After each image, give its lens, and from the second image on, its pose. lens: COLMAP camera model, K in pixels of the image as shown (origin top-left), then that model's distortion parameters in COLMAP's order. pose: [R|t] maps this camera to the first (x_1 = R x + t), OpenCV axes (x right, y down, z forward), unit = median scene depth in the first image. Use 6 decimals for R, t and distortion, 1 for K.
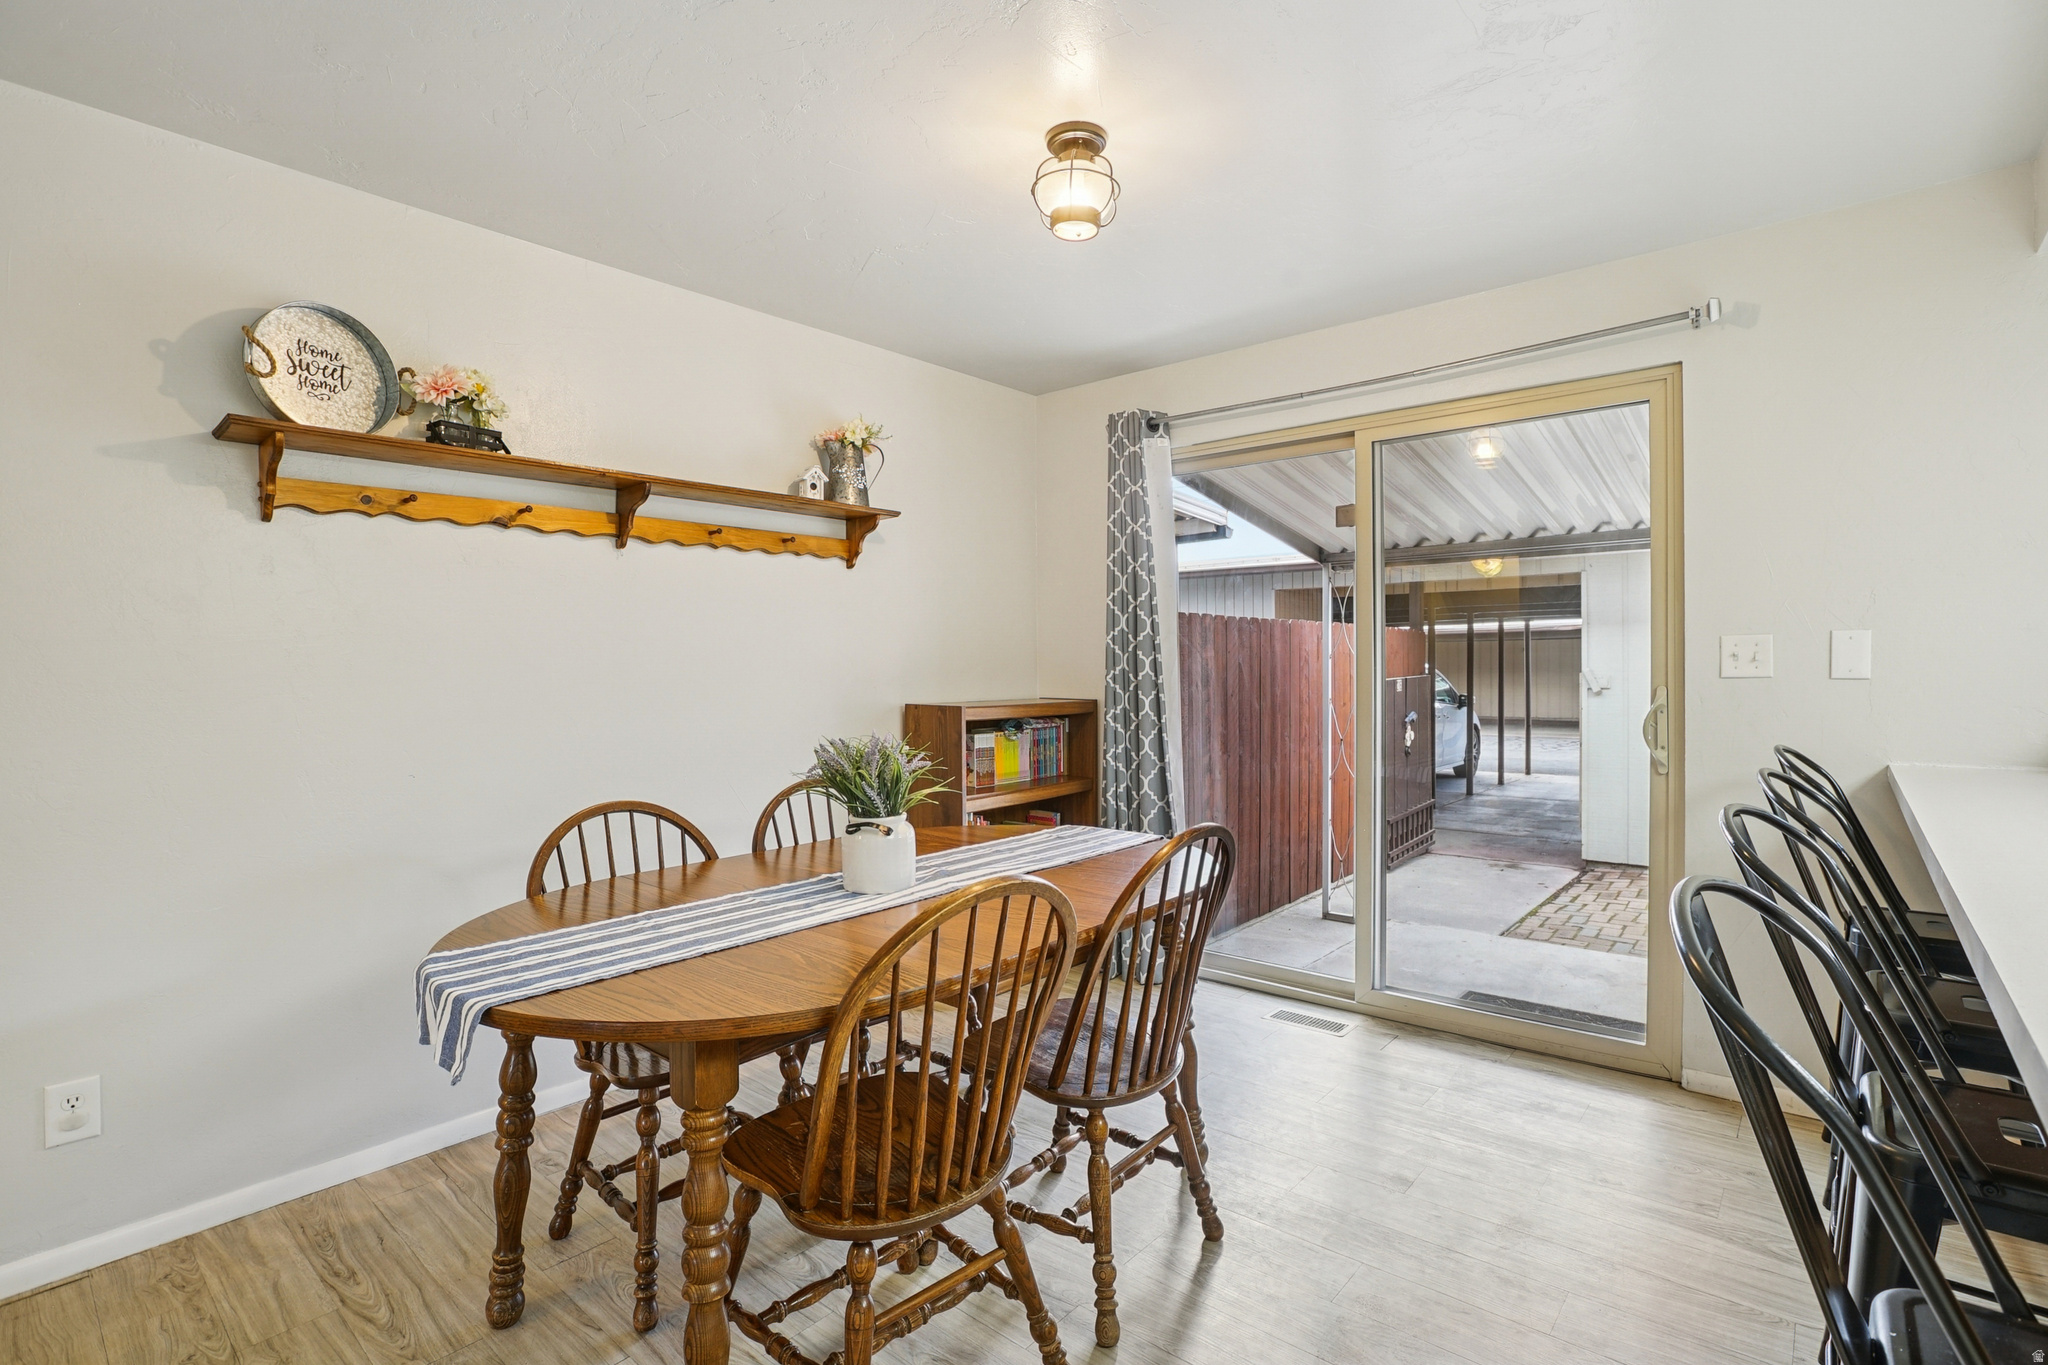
lens RADIAL K [[946.9, 0, 1024.0], [0, 946.9, 682.5], [0, 0, 1]] dist [-0.046952, 0.017263]
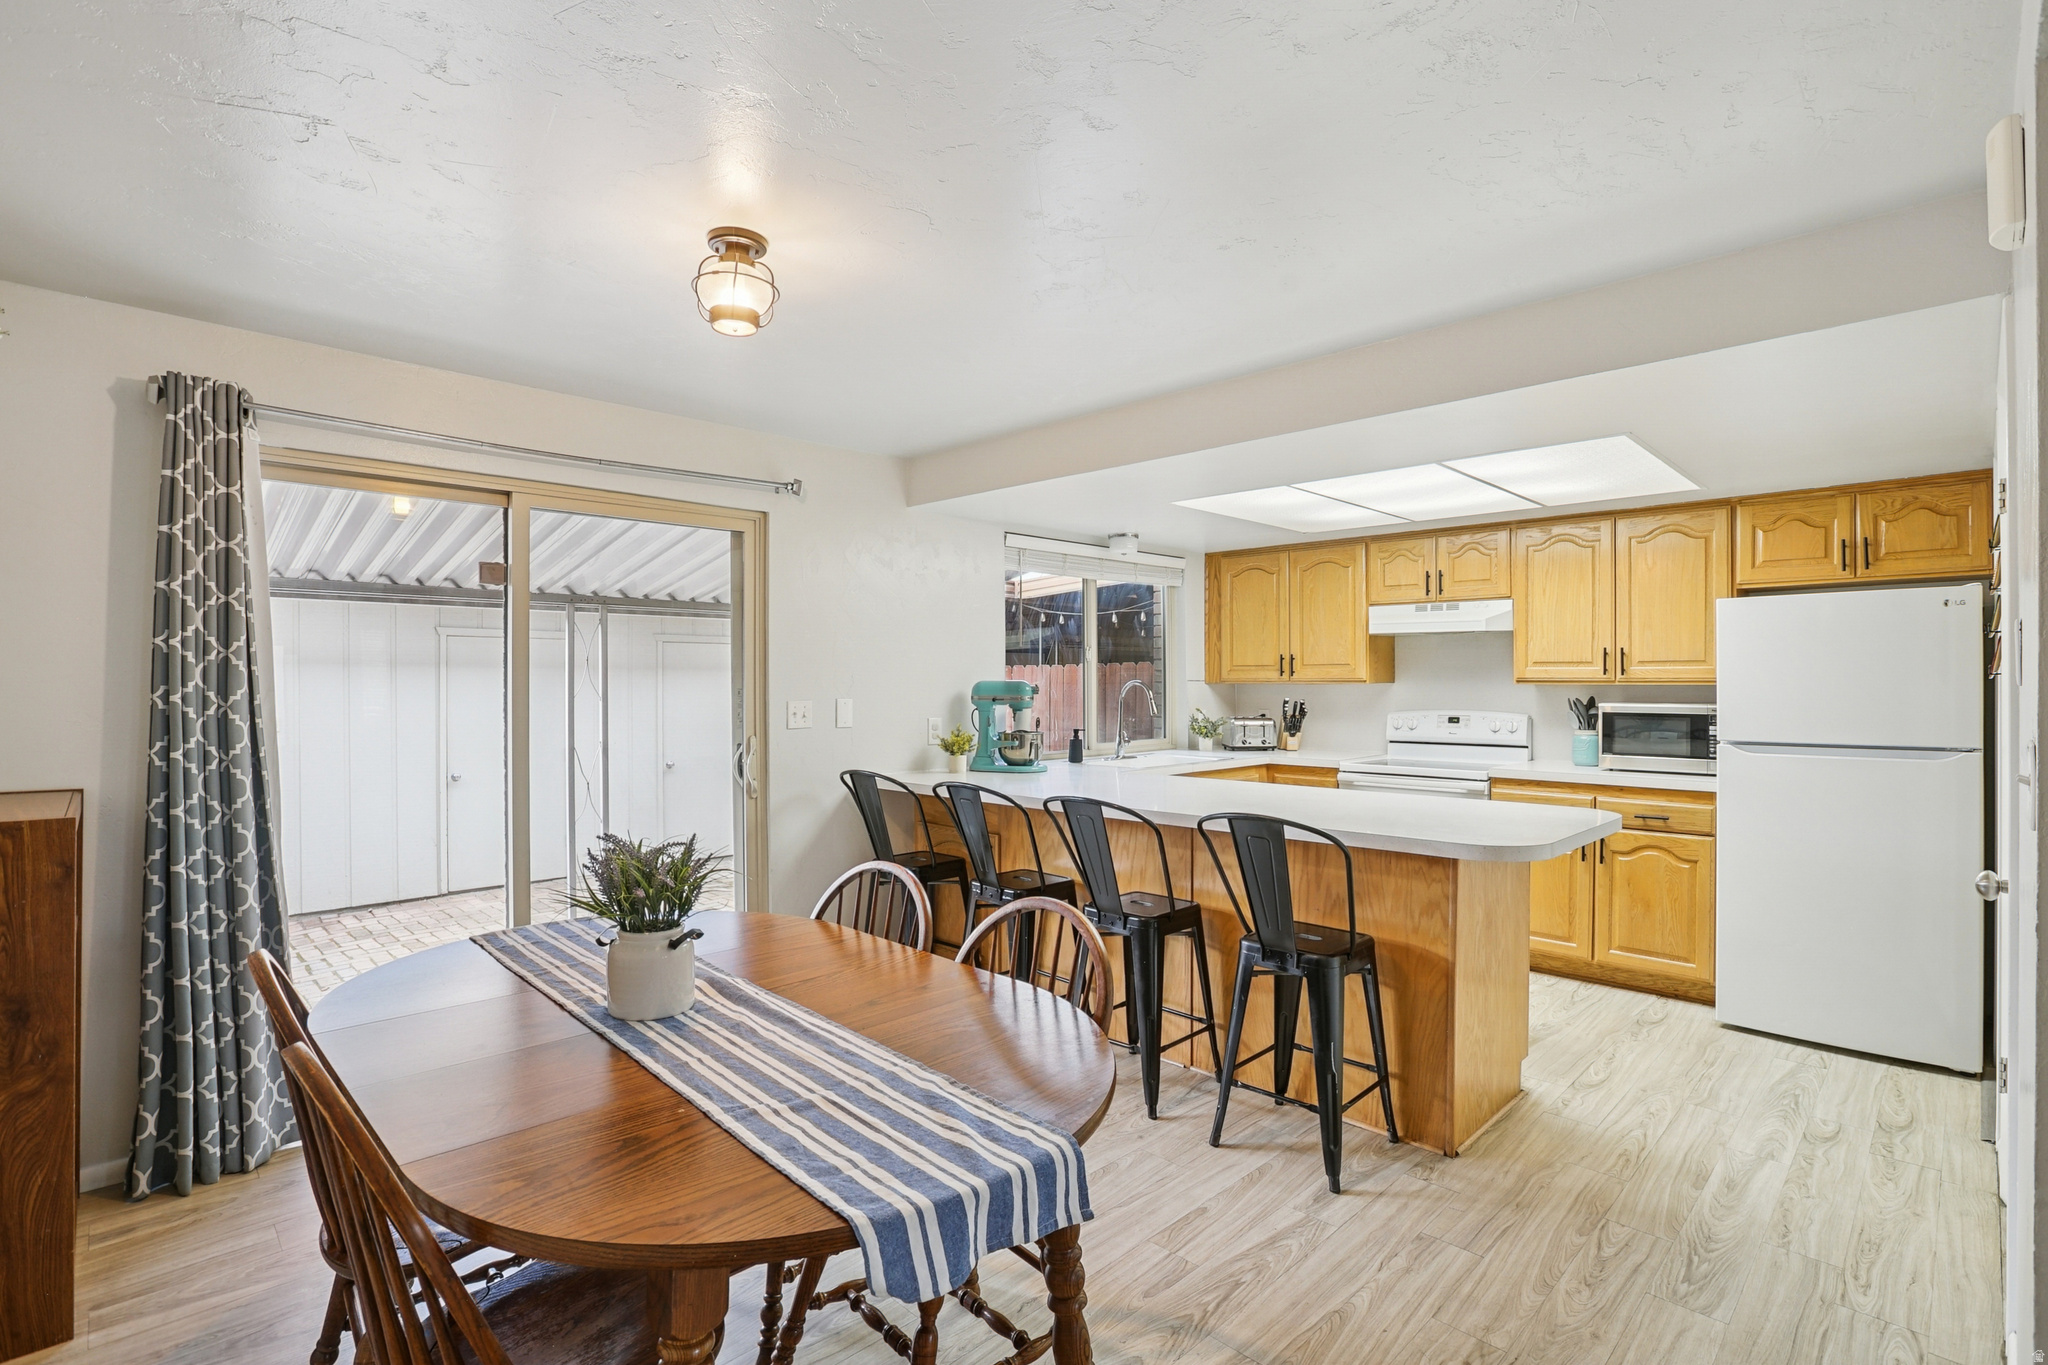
lens RADIAL K [[984.7, 0, 1039.7], [0, 984.7, 685.1], [0, 0, 1]] dist [-0.034289, 0.011856]
pose [[0.075281, 0.006370, 0.997142, -0.833883], [0.017420, 0.999819, -0.007702, -0.058996], [-0.997010, 0.017950, 0.075156, 0.485761]]
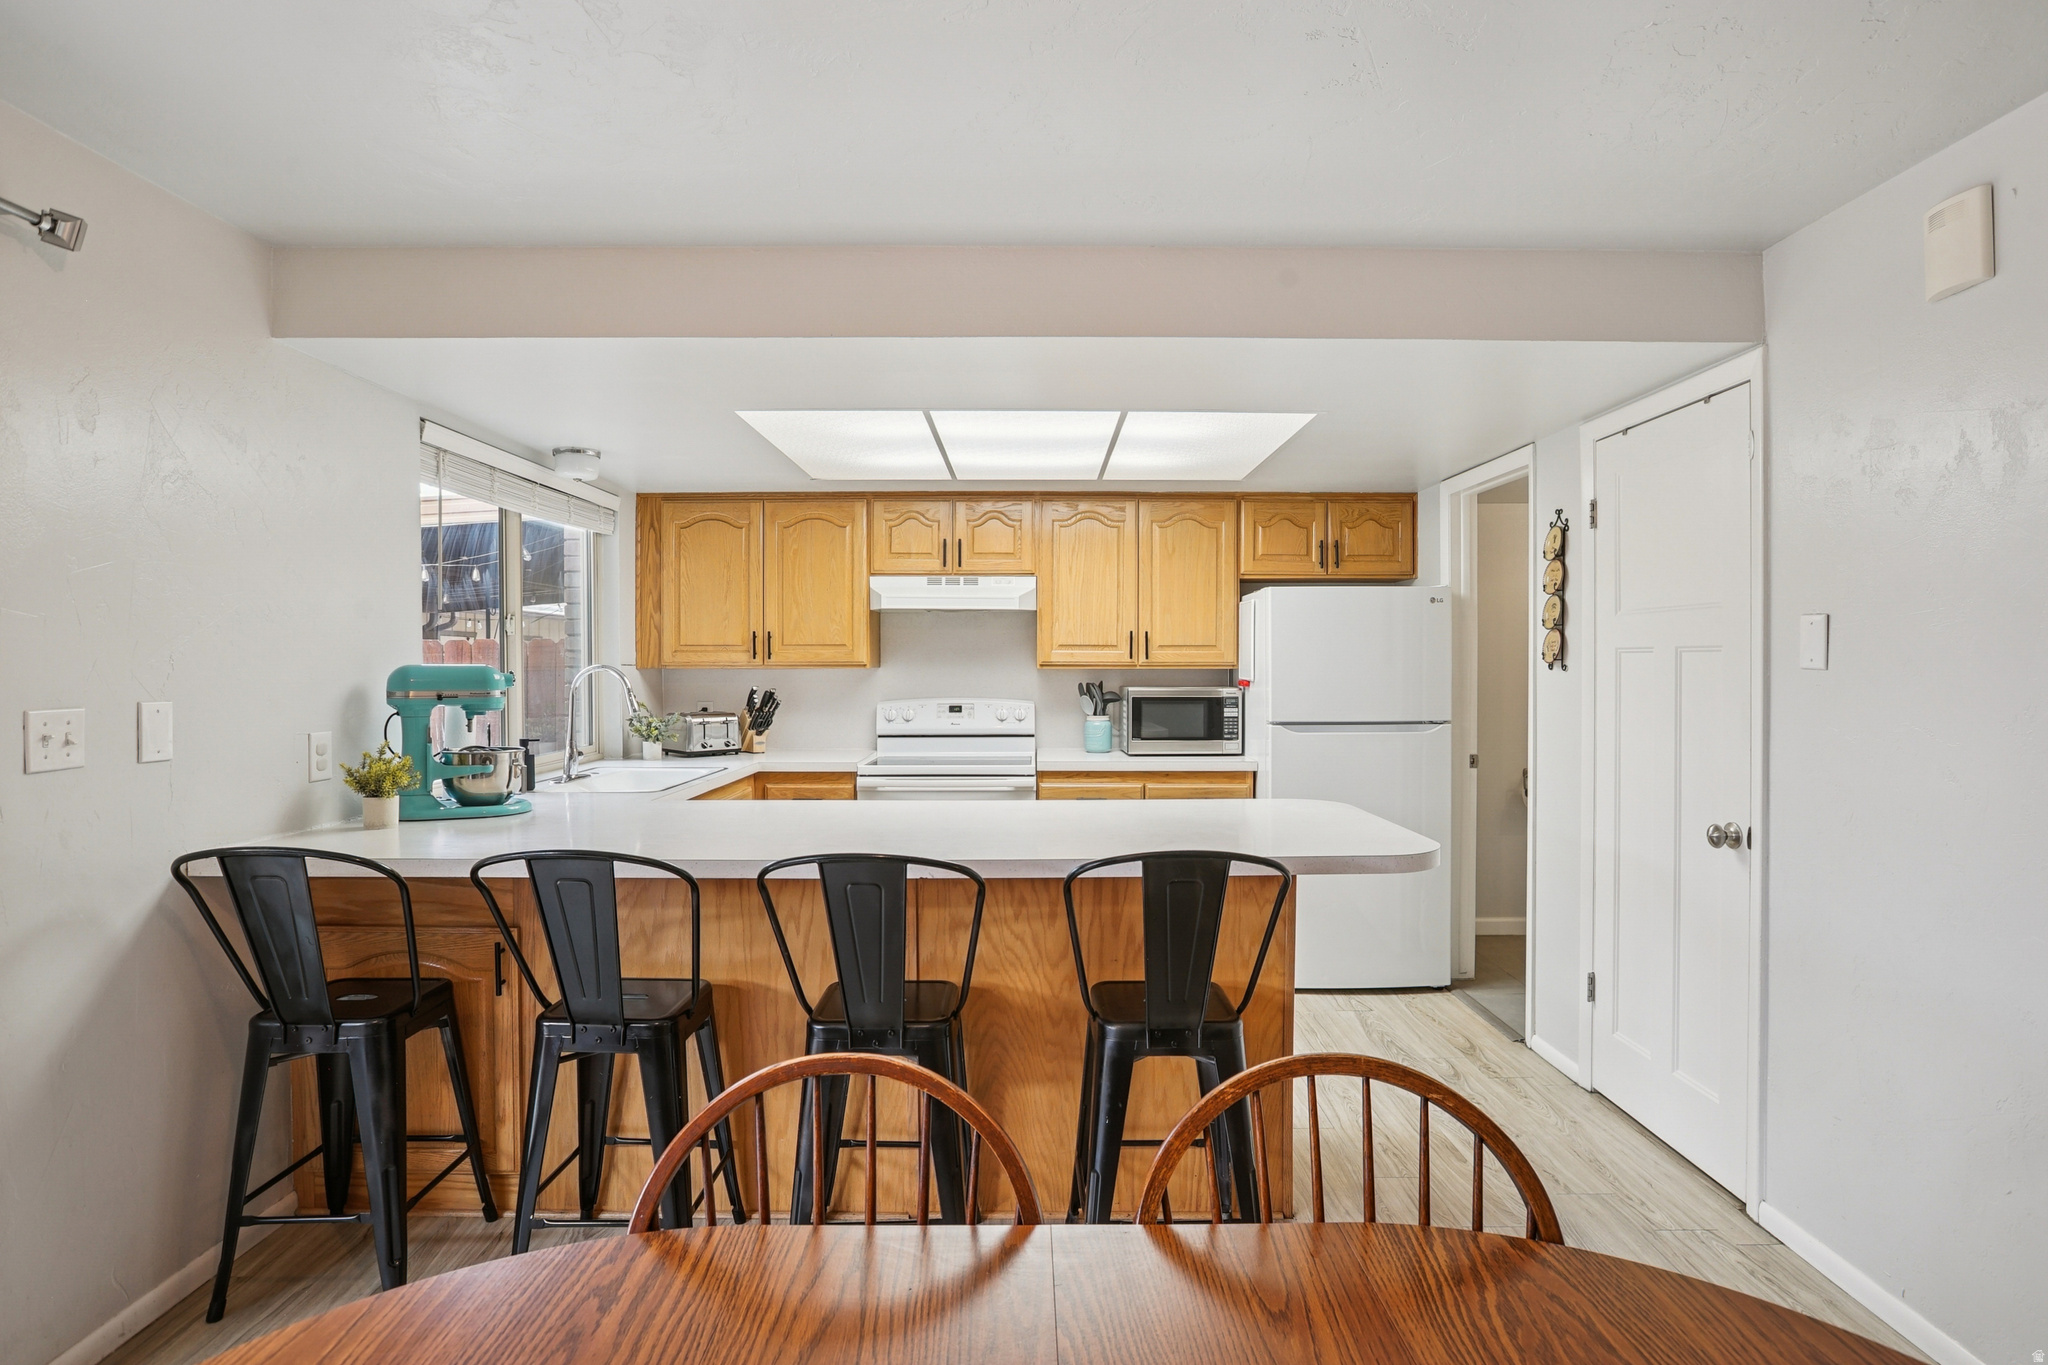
lens RADIAL K [[1055.3, 0, 1048.0], [0, 1055.3, 668.4], [0, 0, 1]] dist [-0.057140, 0.028369]
pose [[-0.657013, 0.008358, 0.753833, -0.295583], [0.020965, 0.999754, 0.007188, -0.073180], [-0.753588, 0.020526, -0.657027, 0.958193]]
